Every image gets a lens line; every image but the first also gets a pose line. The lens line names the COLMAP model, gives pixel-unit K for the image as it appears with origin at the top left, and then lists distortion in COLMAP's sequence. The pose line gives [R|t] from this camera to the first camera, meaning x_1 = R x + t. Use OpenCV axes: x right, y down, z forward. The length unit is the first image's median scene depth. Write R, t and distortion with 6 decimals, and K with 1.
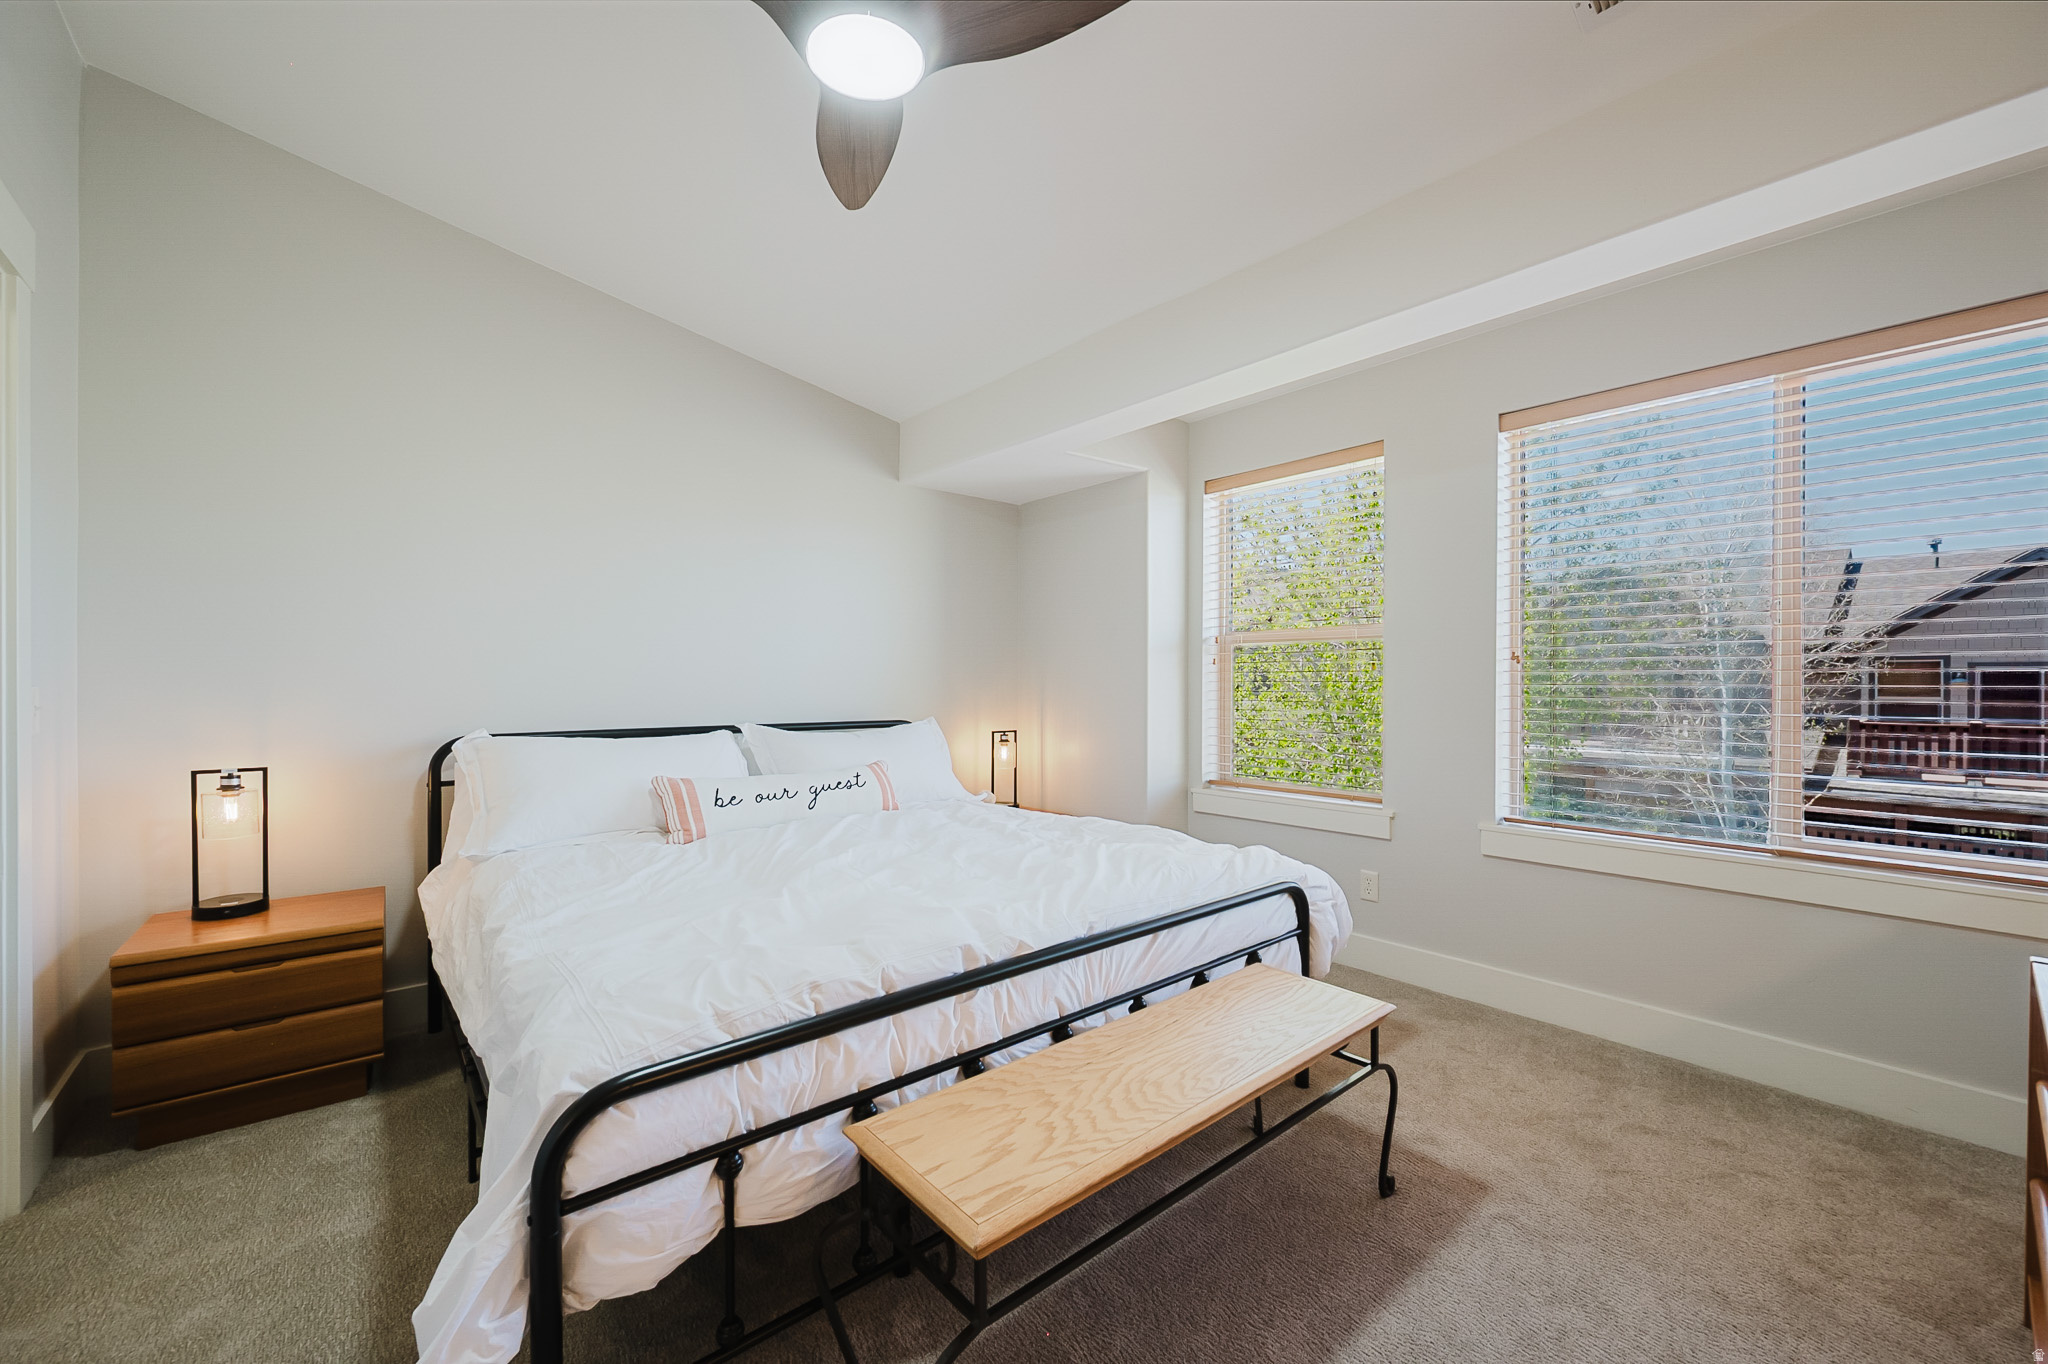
lens RADIAL K [[802.9, 0, 1024.0], [0, 802.9, 682.0], [0, 0, 1]] dist [0.000019, 0.000015]
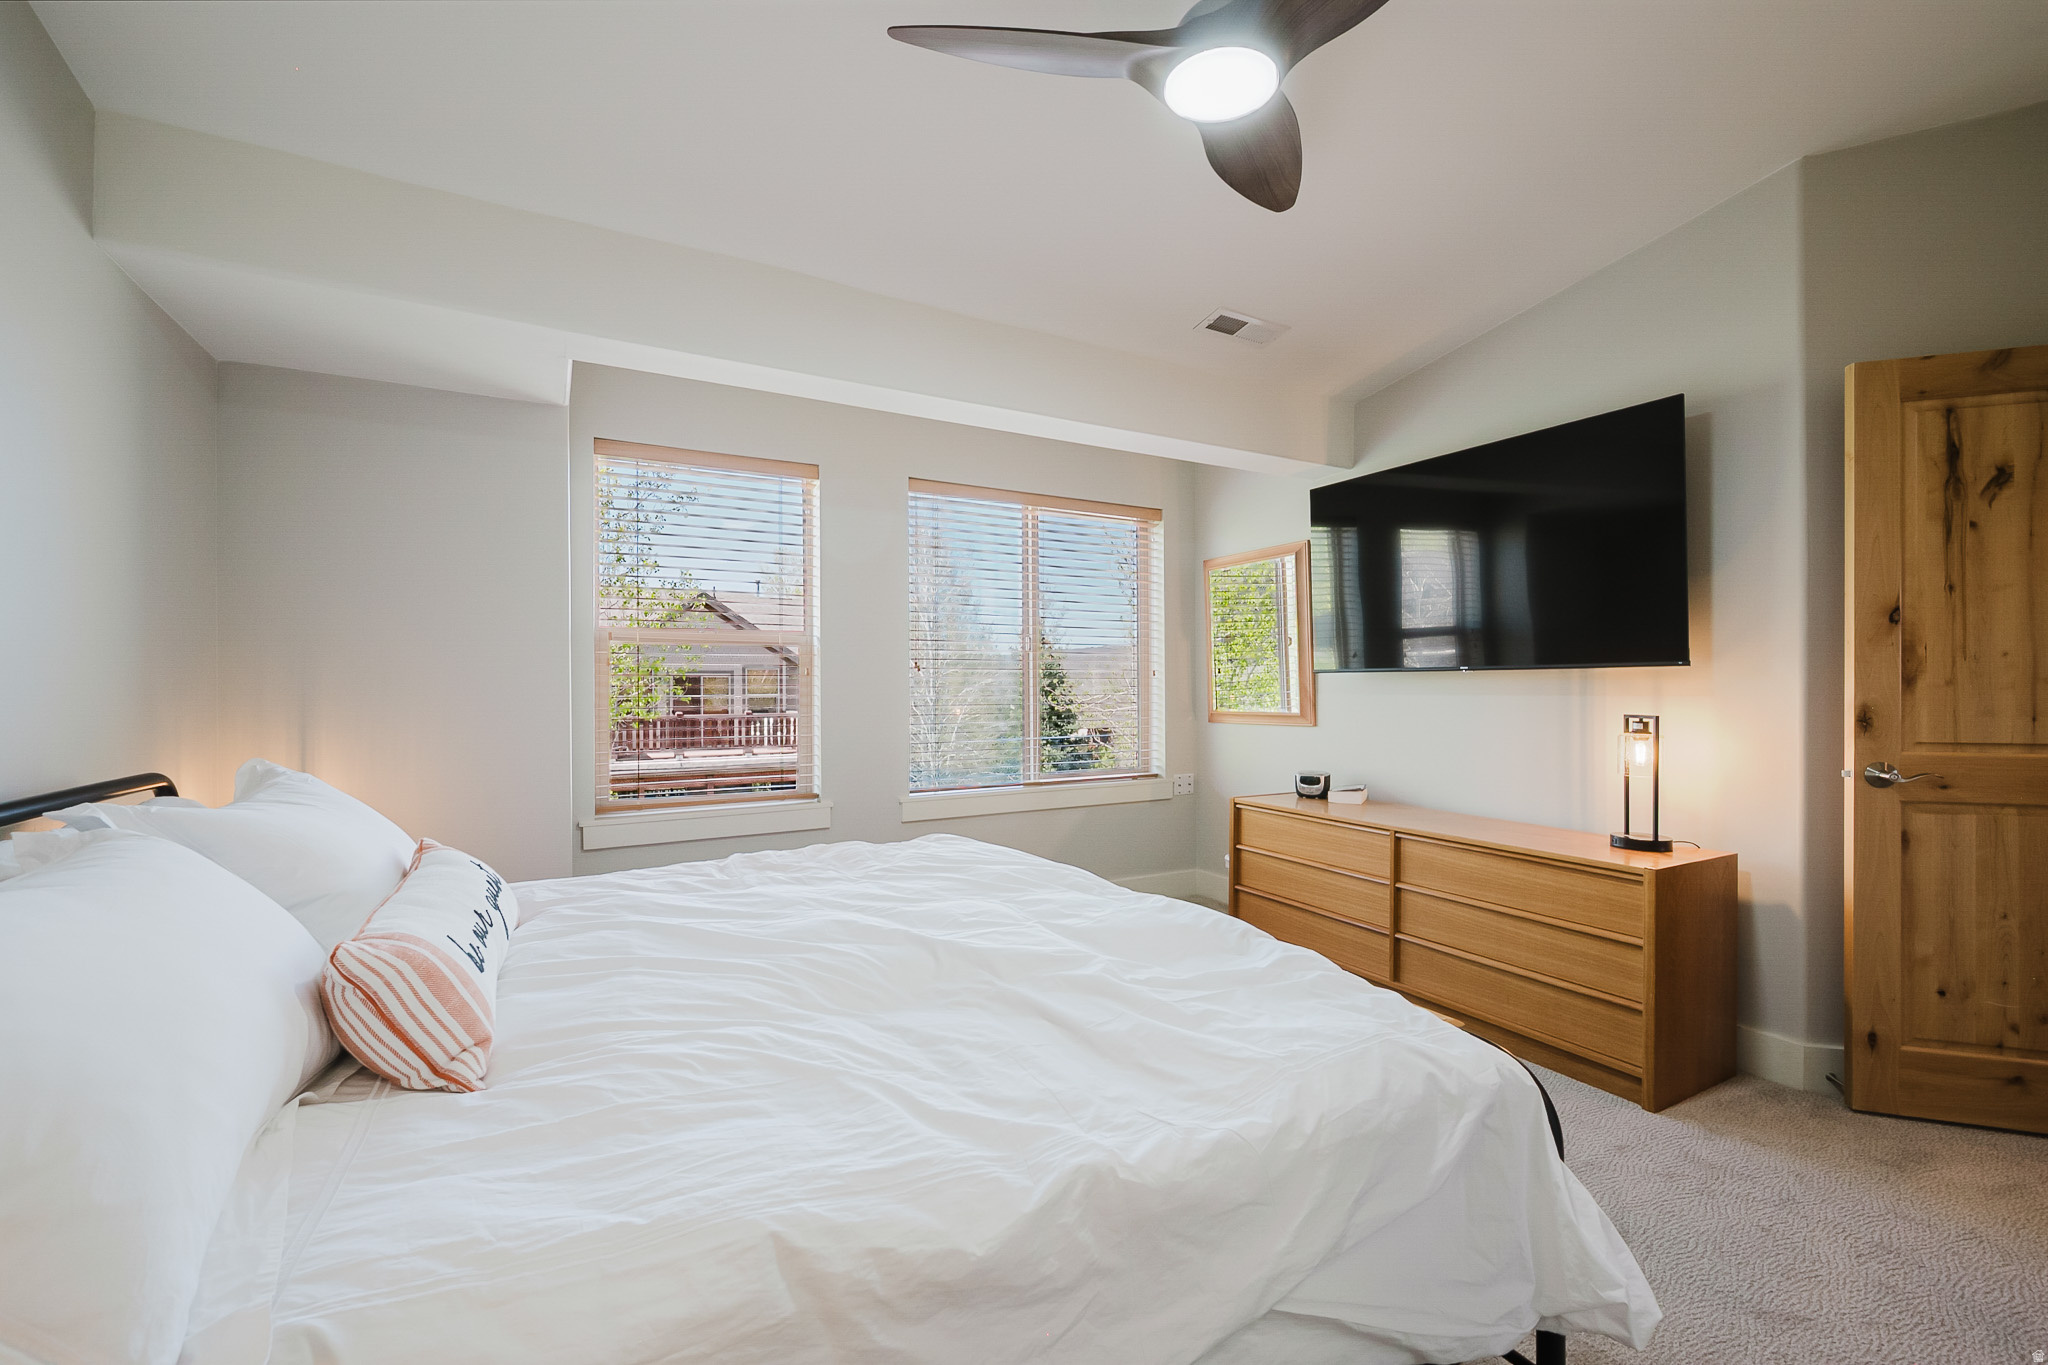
lens RADIAL K [[854.2, 0, 1024.0], [0, 854.2, 682.5], [0, 0, 1]] dist [-0.000070, -0.000007]
pose [[0.201526, -0.000727, 0.979483, -0.283103], [0.014763, 0.999888, -0.002295, 0.005364], [-0.979372, 0.014923, 0.201514, 0.195035]]
